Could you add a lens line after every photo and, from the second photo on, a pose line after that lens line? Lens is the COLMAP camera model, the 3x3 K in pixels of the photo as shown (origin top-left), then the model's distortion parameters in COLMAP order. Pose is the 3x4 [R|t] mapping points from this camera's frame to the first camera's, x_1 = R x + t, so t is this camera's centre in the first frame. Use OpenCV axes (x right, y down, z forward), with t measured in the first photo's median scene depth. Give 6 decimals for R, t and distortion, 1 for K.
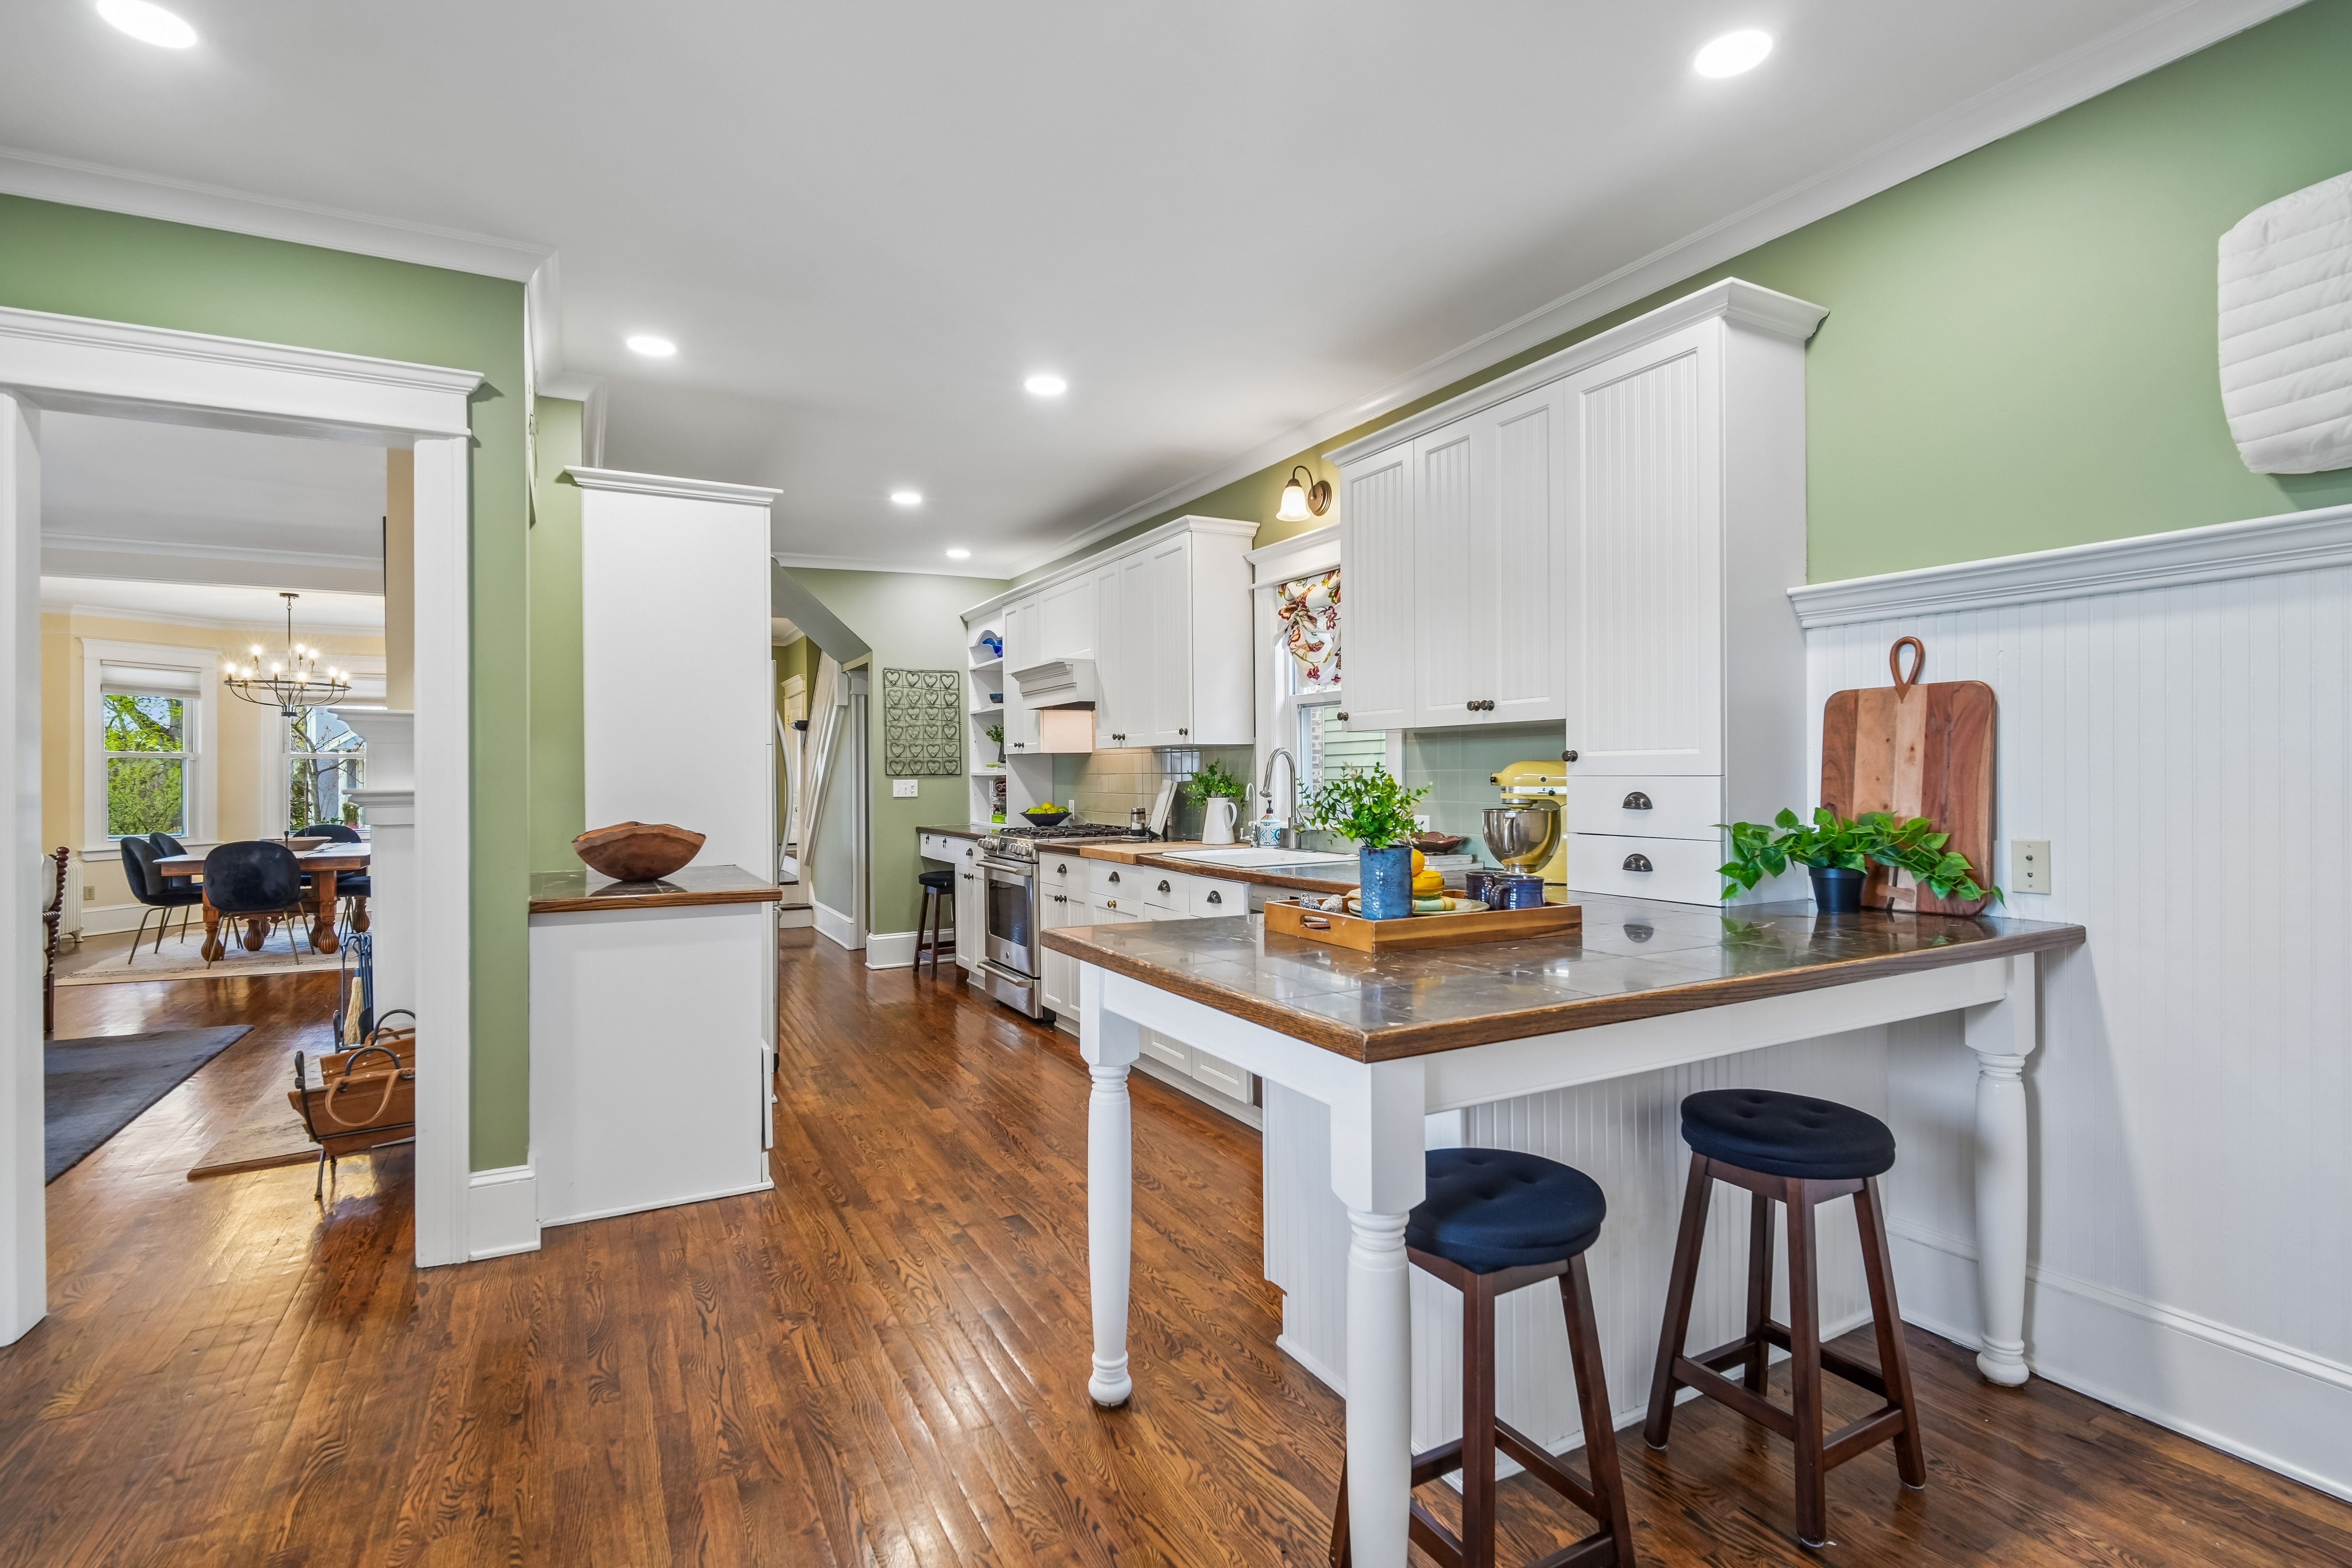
lens RADIAL K [[1108.6, 0, 1181.4], [0, 1108.6, 796.6], [0, 0, 1]] dist [0.004912, -0.009927]
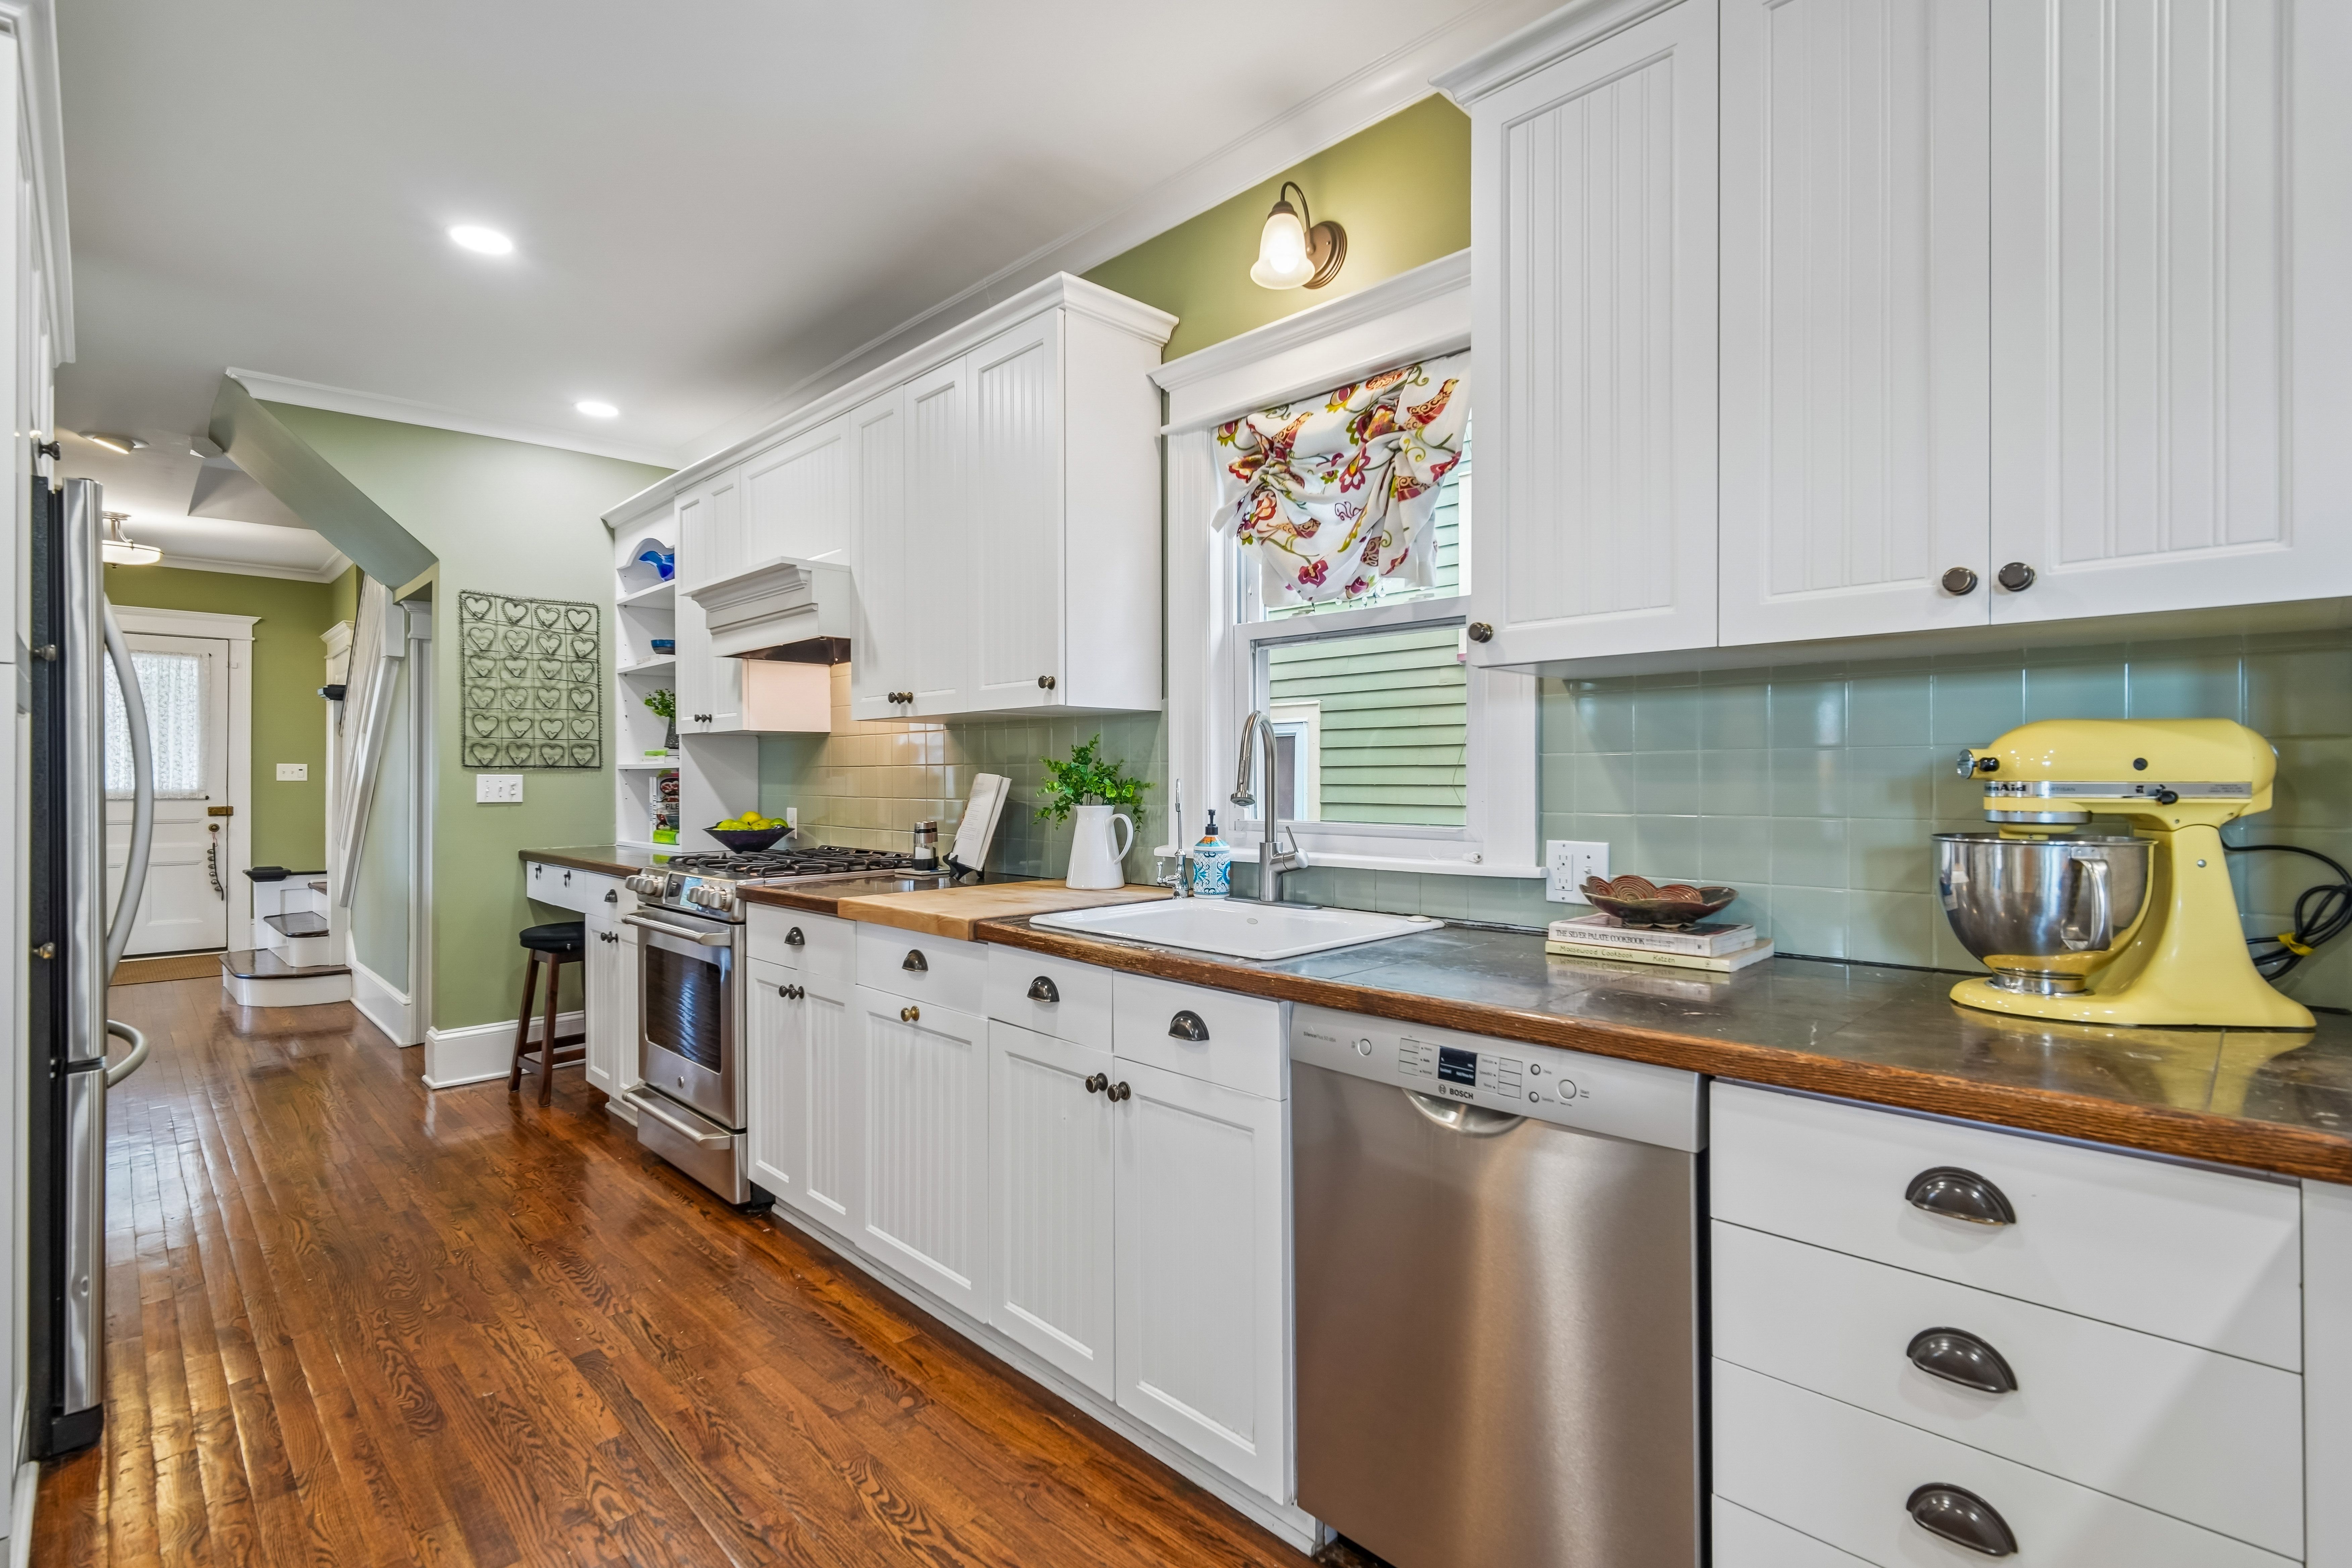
lens RADIAL K [[1097.3, 0, 1176.0], [0, 1097.3, 784.0], [0, 0, 1]] dist [0.010673, -0.000398]
pose [[0.962578, 0.006065, 0.270938, -0.069653], [-0.001629, 0.999861, -0.016596, -0.000657], [-0.271001, 0.015534, 0.962454, 0.404779]]
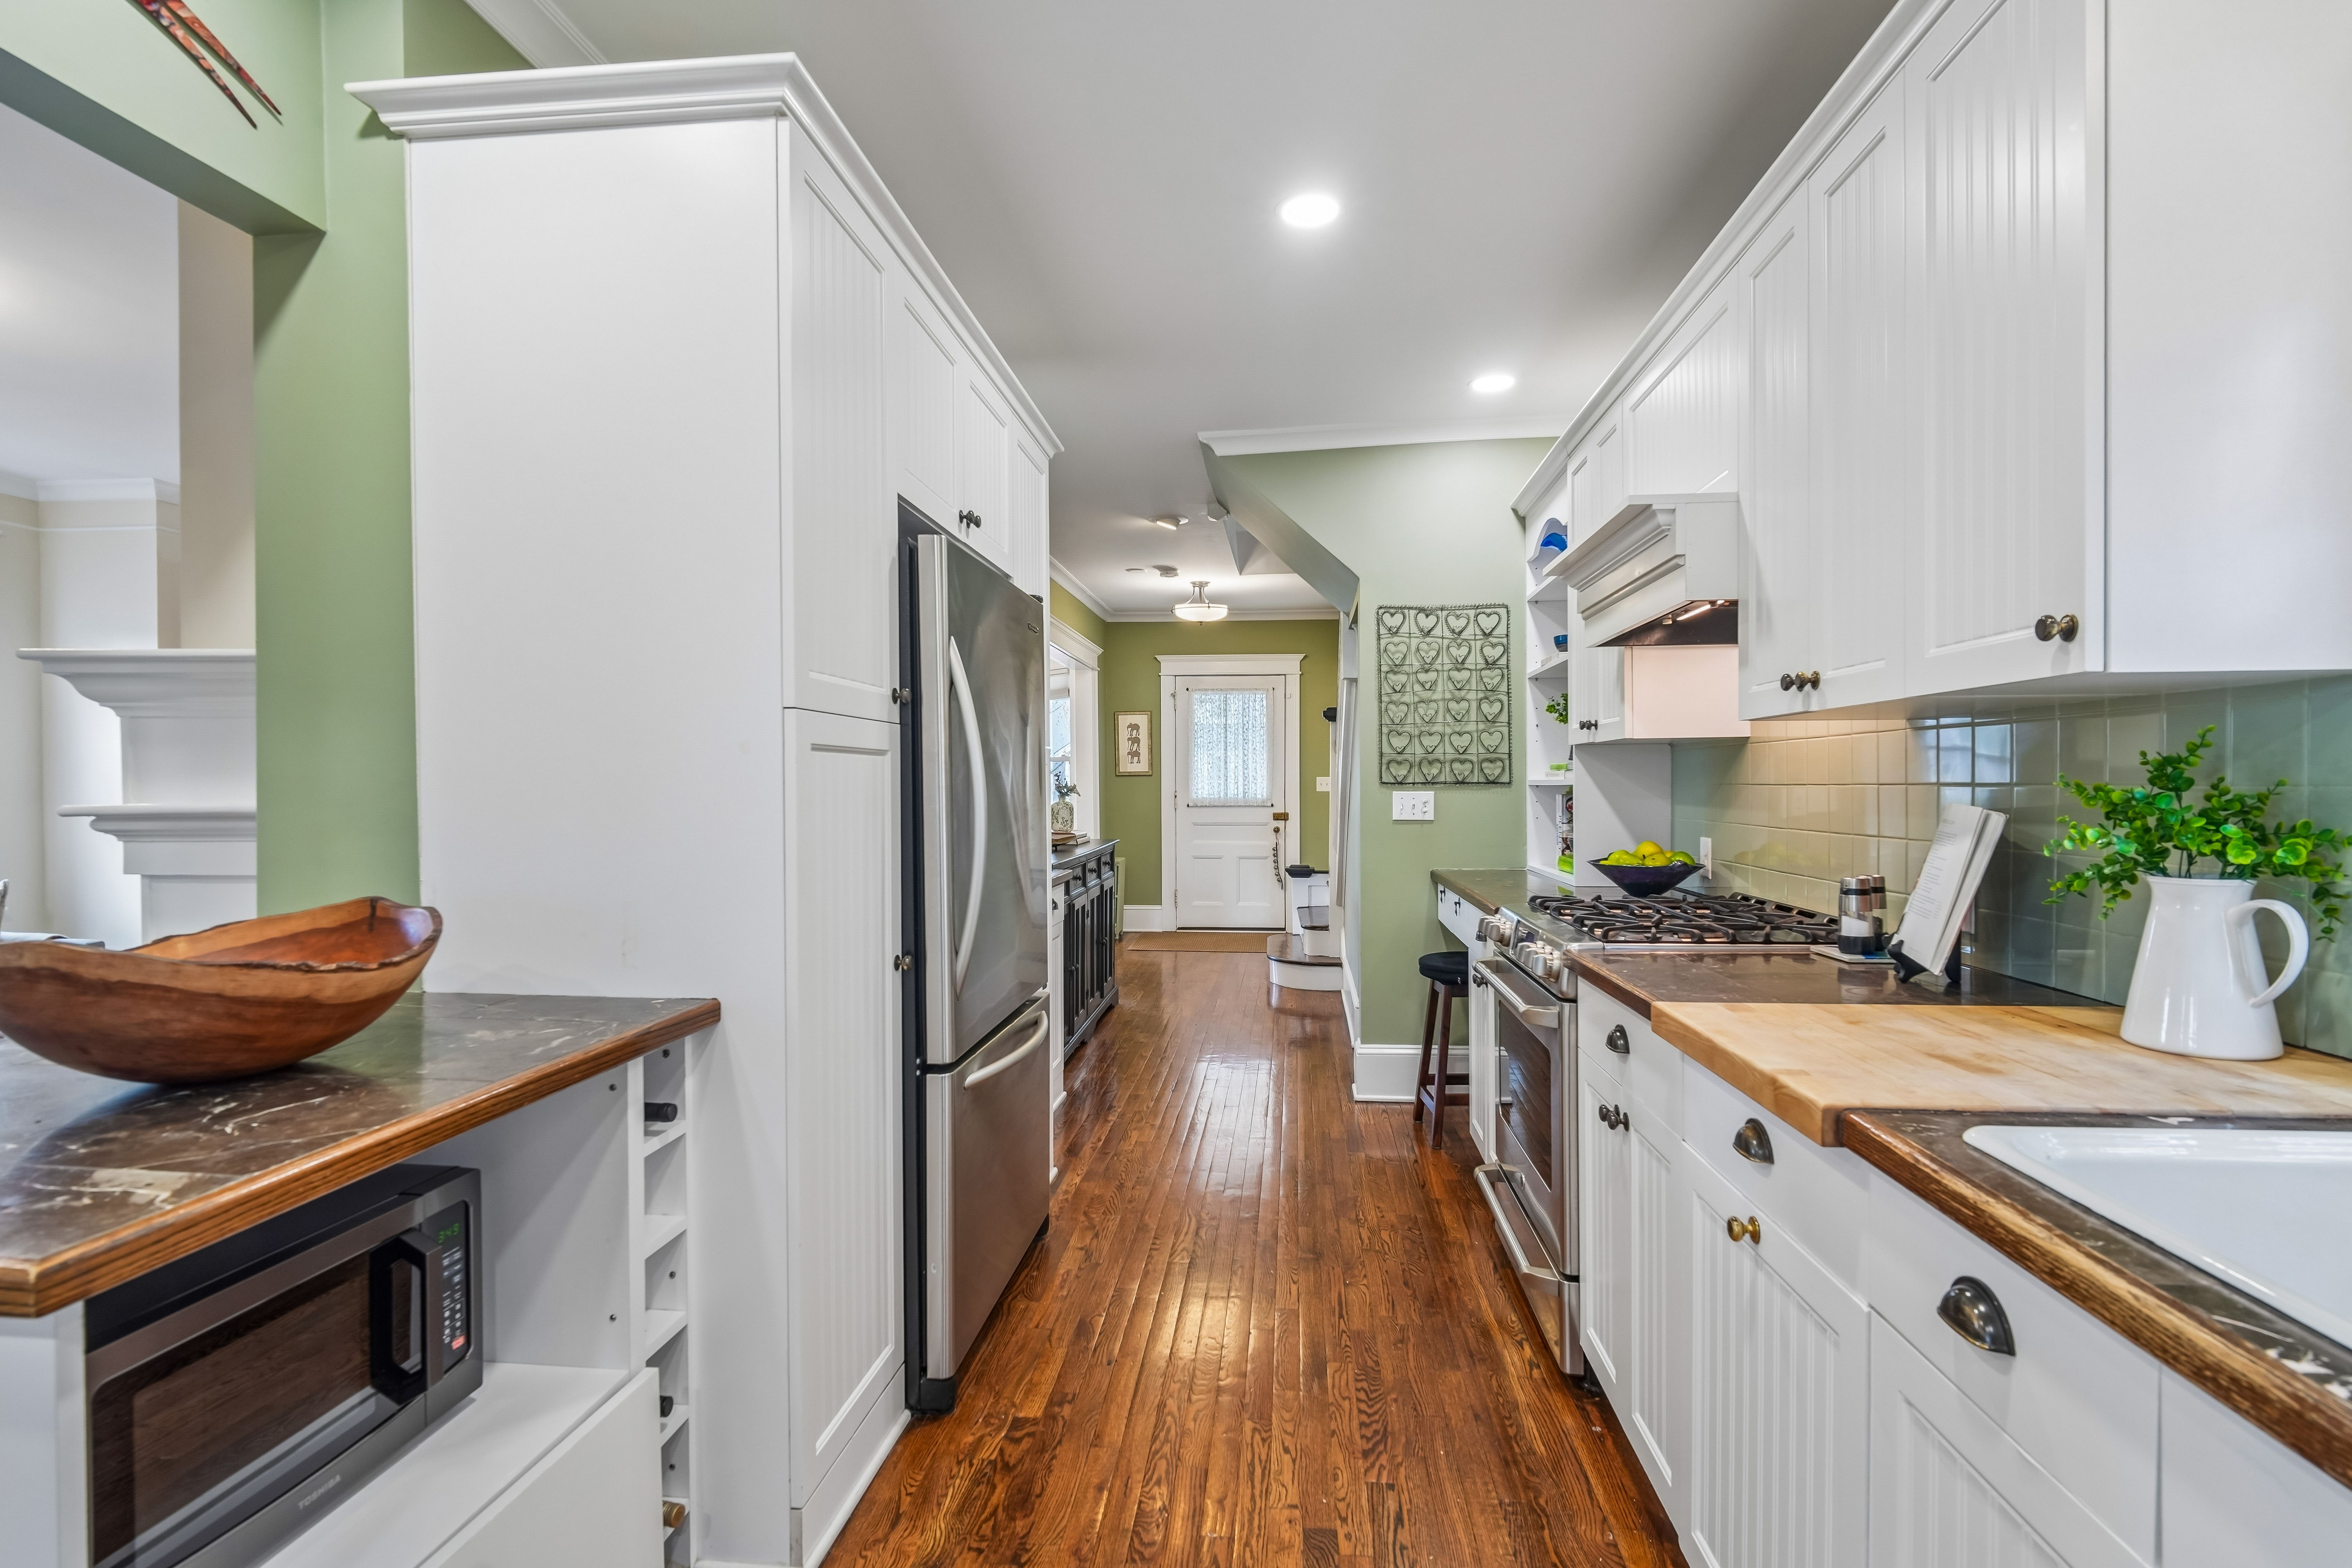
lens RADIAL K [[1108.6, 0, 1181.4], [0, 1108.6, 796.6], [0, 0, 1]] dist [0.004912, -0.009927]
pose [[0.824346, 0.012383, -0.565951, -0.017321], [-0.015714, 0.999876, -0.001012, -0.012886], [0.565869, 0.009728, 0.824438, 0.569218]]
